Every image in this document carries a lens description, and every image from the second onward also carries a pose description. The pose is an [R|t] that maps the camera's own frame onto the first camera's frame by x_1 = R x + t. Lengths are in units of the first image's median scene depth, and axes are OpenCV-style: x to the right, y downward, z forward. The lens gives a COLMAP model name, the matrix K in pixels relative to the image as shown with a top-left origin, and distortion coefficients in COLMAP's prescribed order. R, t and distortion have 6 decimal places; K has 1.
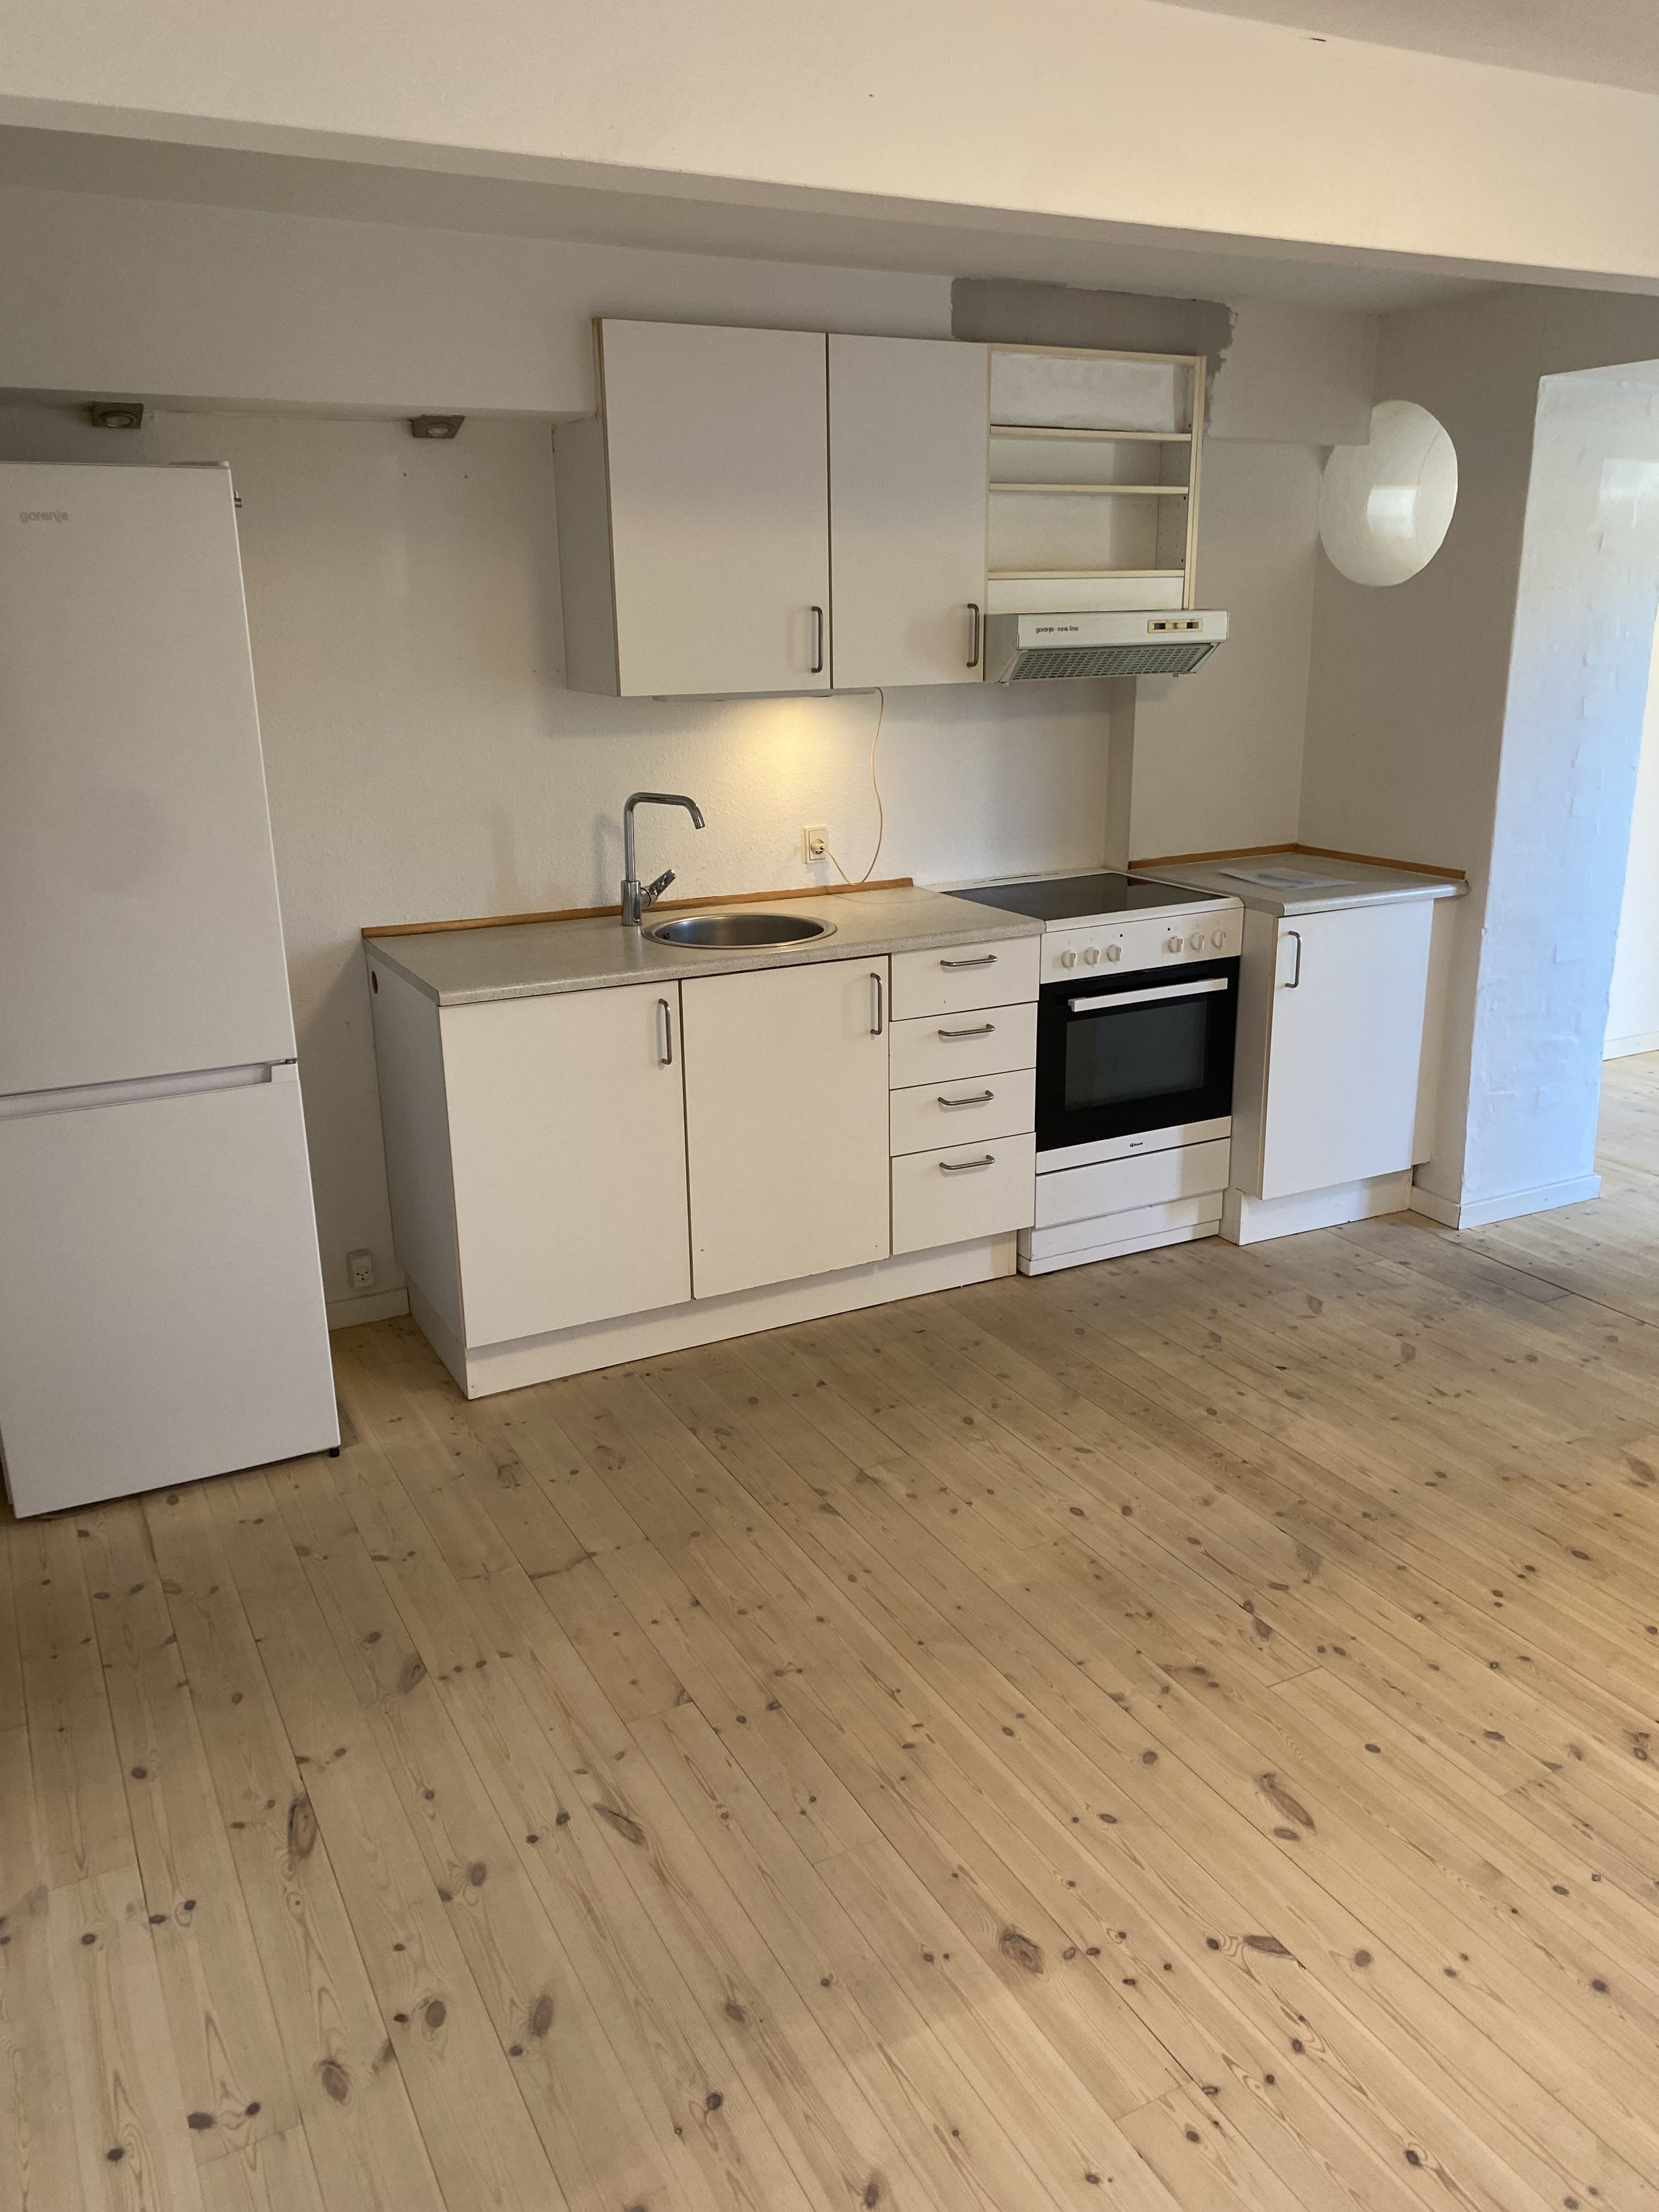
lens RADIAL K [[1695.9, 0, 820.7], [0, 1695.9, 1109.8], [0, 0, 1]] dist [0.015648, -0.002688]
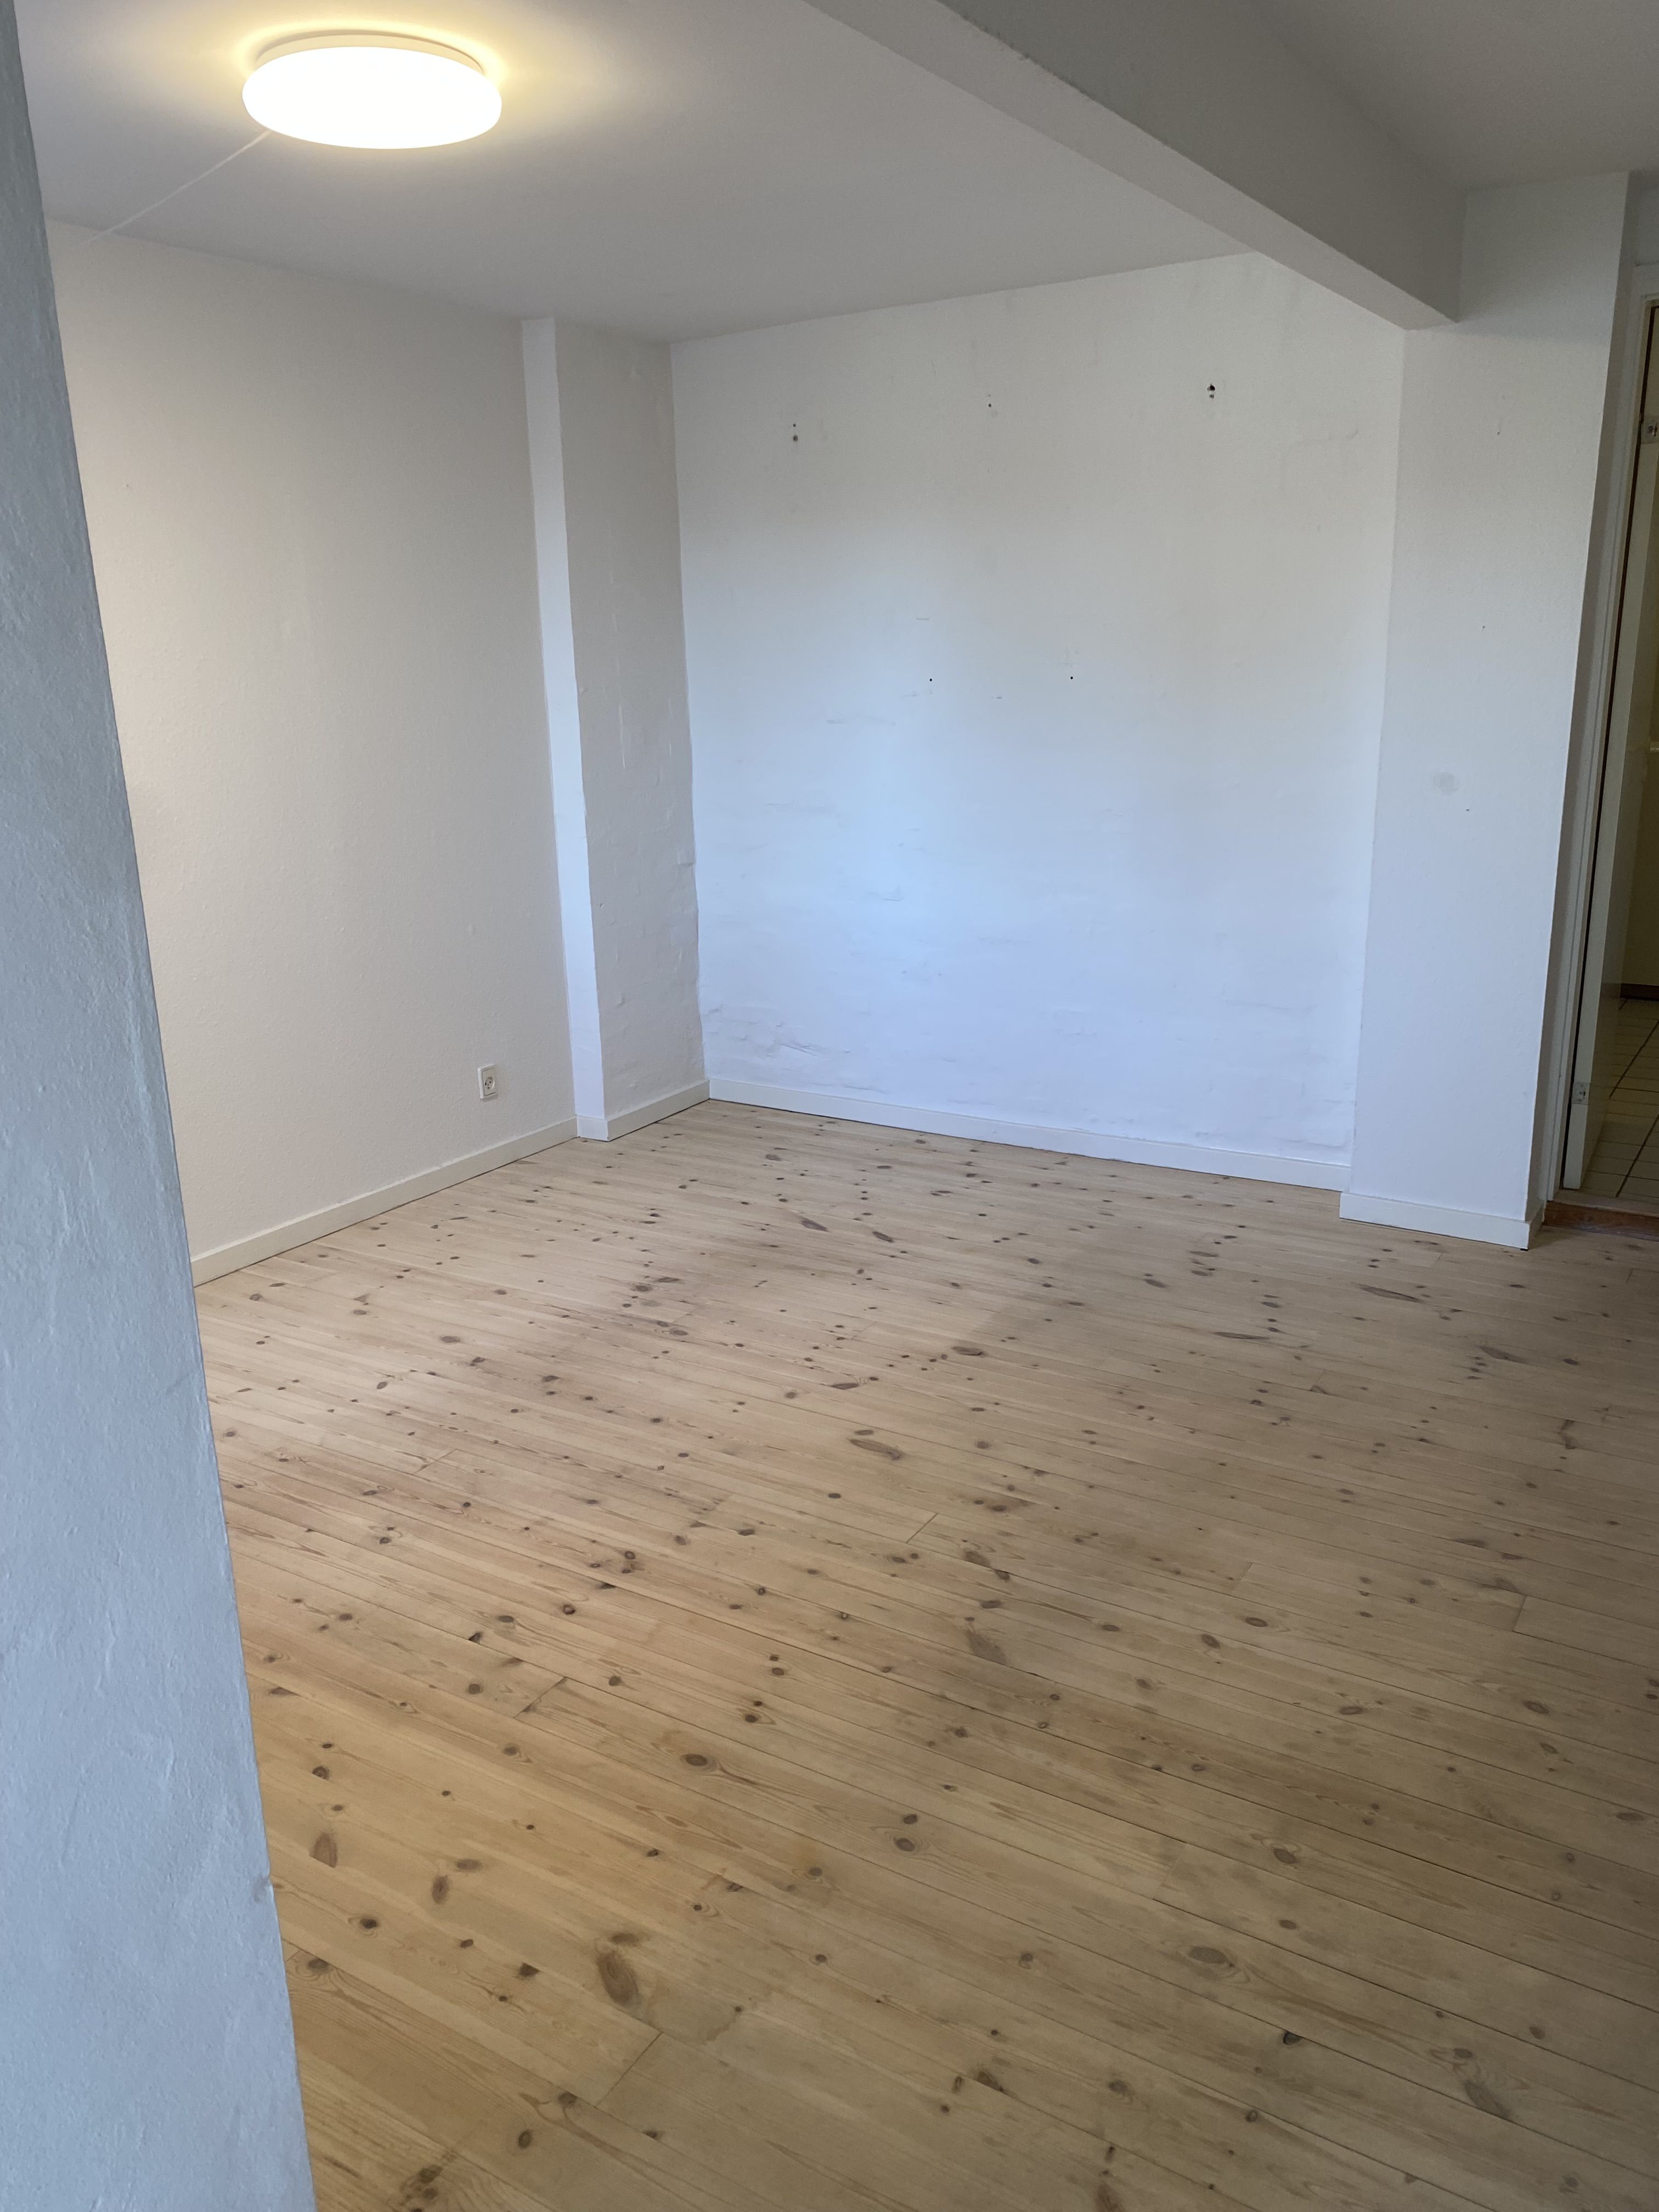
lens RADIAL K [[1695.9, 0, 834.7], [0, 1695.9, 1104.5], [0, 0, 1]] dist [0.015648, -0.002688]
pose [[-0.856943, 0.169344, -0.486796, 0.738381], [-0.114825, 0.858019, 0.500619, -0.392709], [0.502457, 0.484899, -0.715828, 1.481031]]
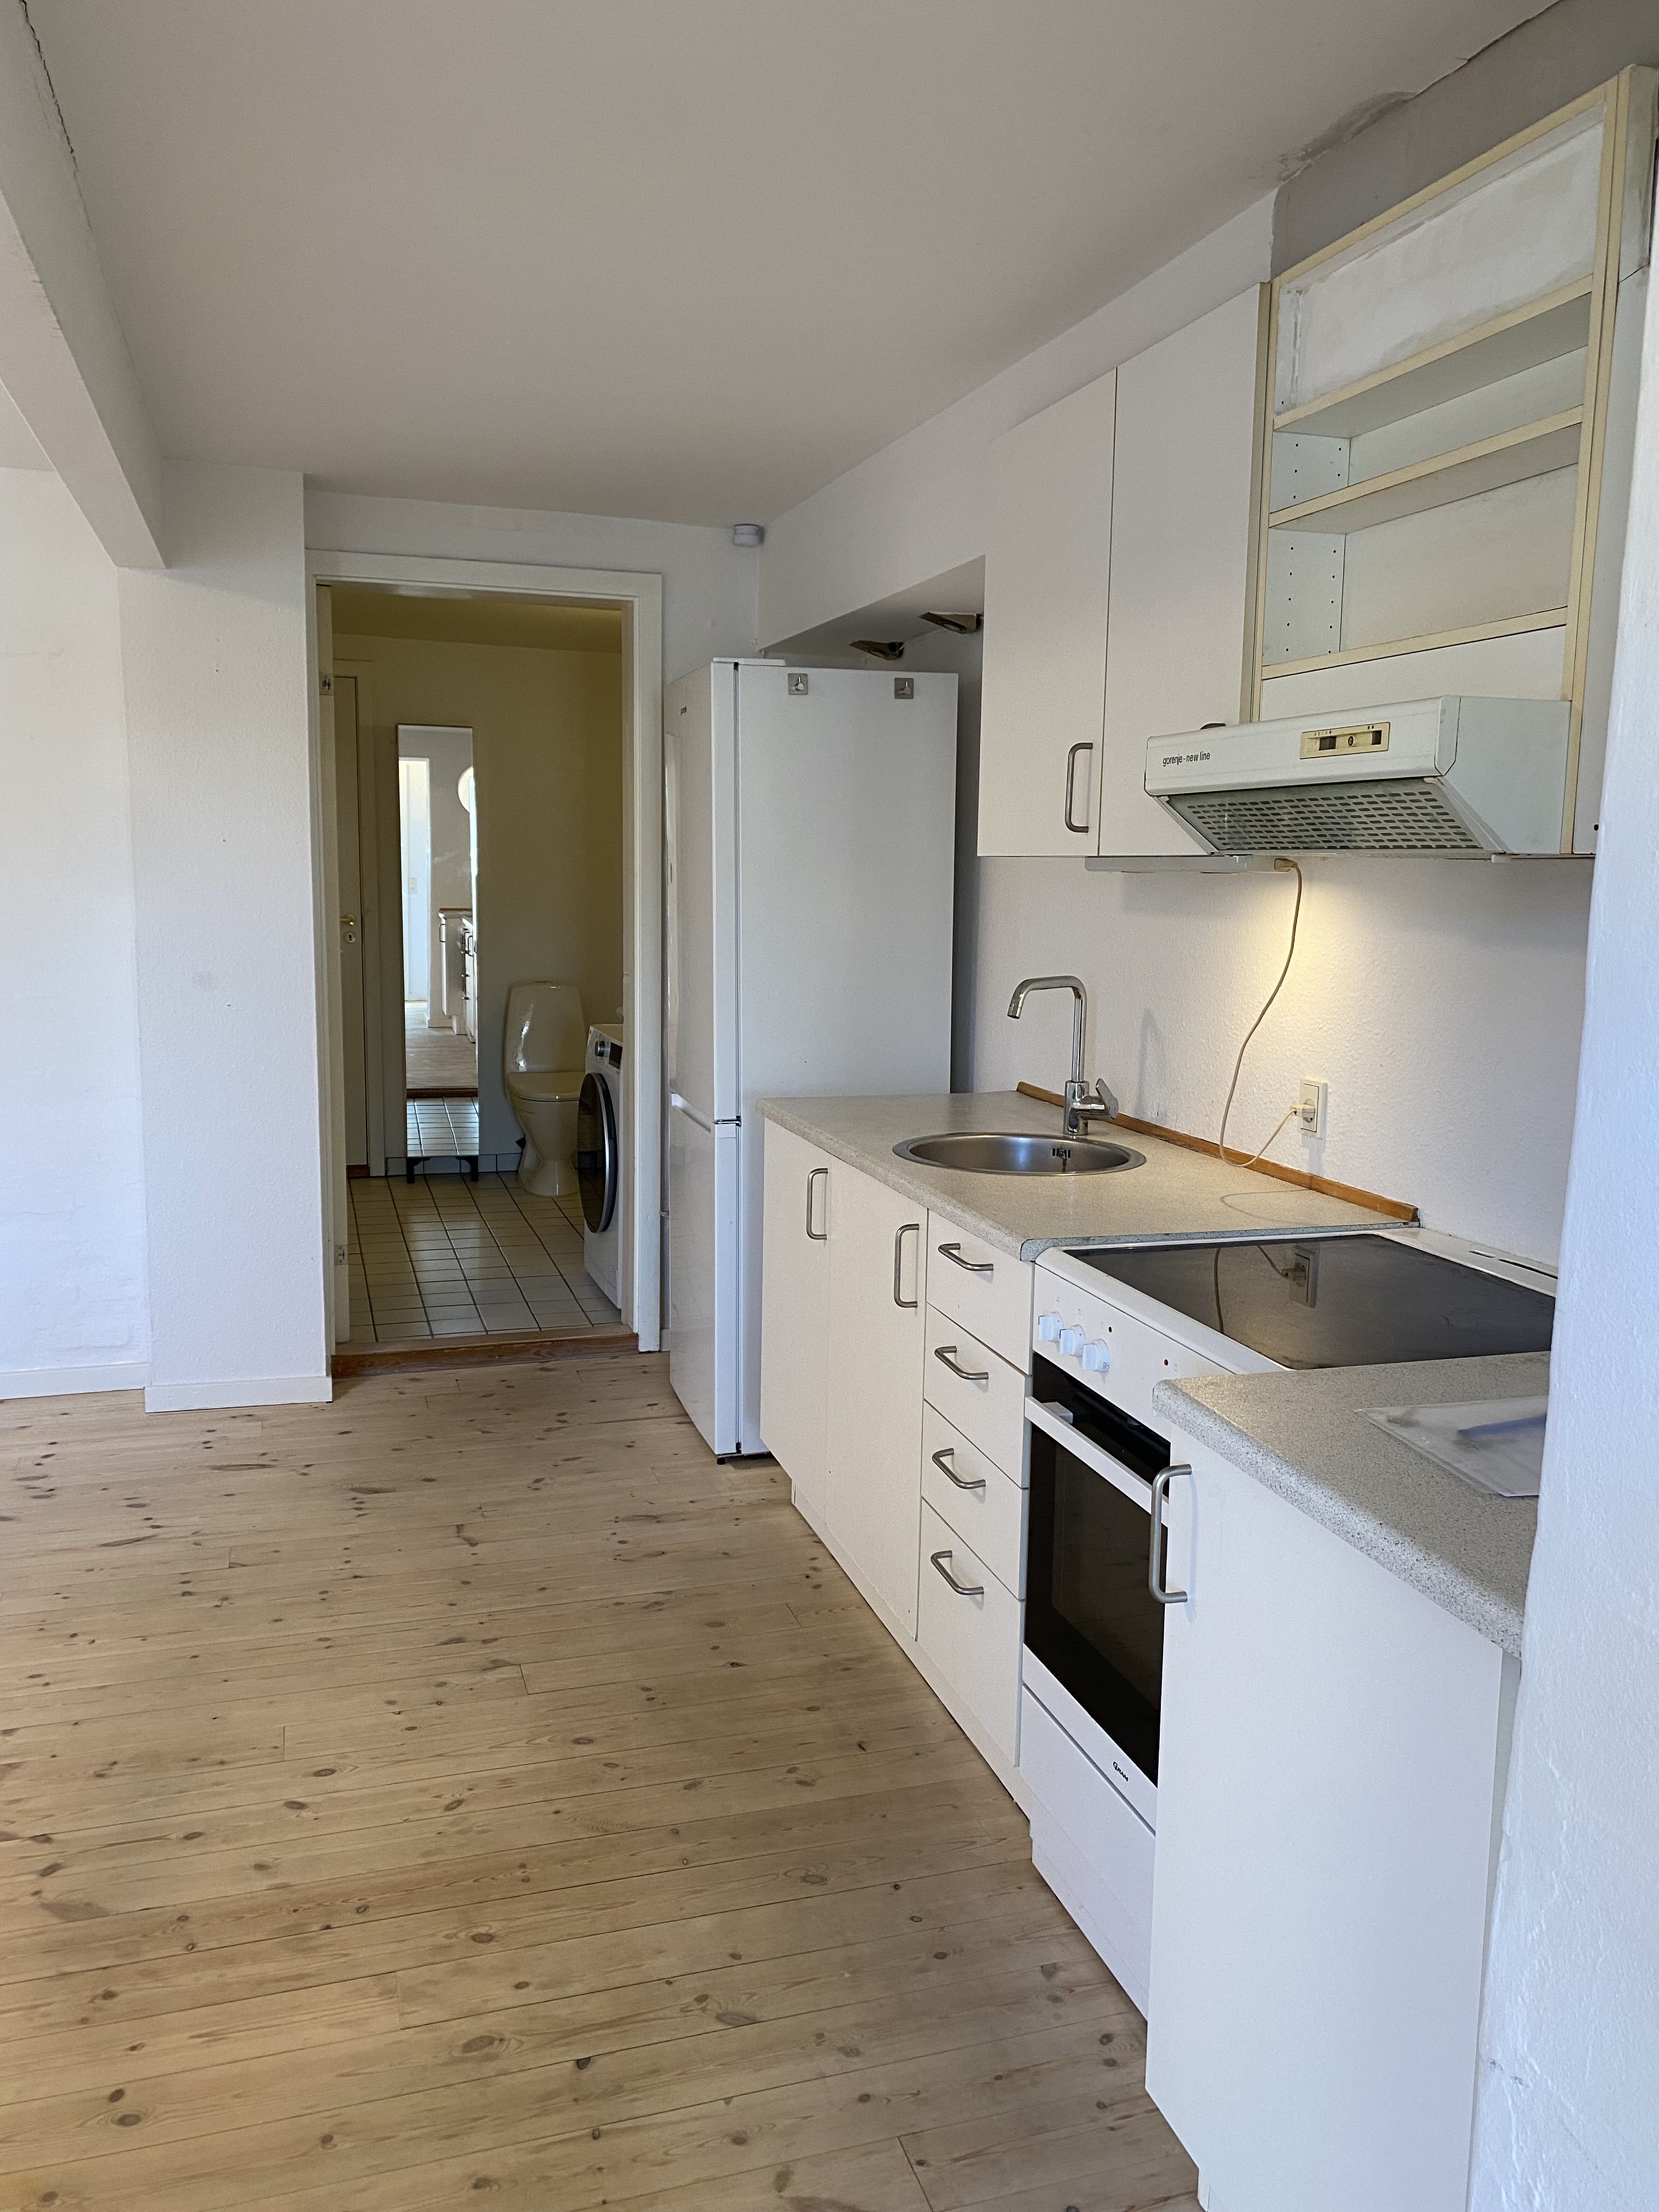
lens RADIAL K [[1695.9, 0, 832.7], [0, 1695.9, 1095.9], [0, 0, 1]] dist [0.015648, -0.002688]
pose [[-0.175406, 0.149589, -0.973065, 0.949592], [-0.297641, 0.934079, 0.197249, -0.342434], [0.938426, 0.324222, -0.119319, 1.334446]]
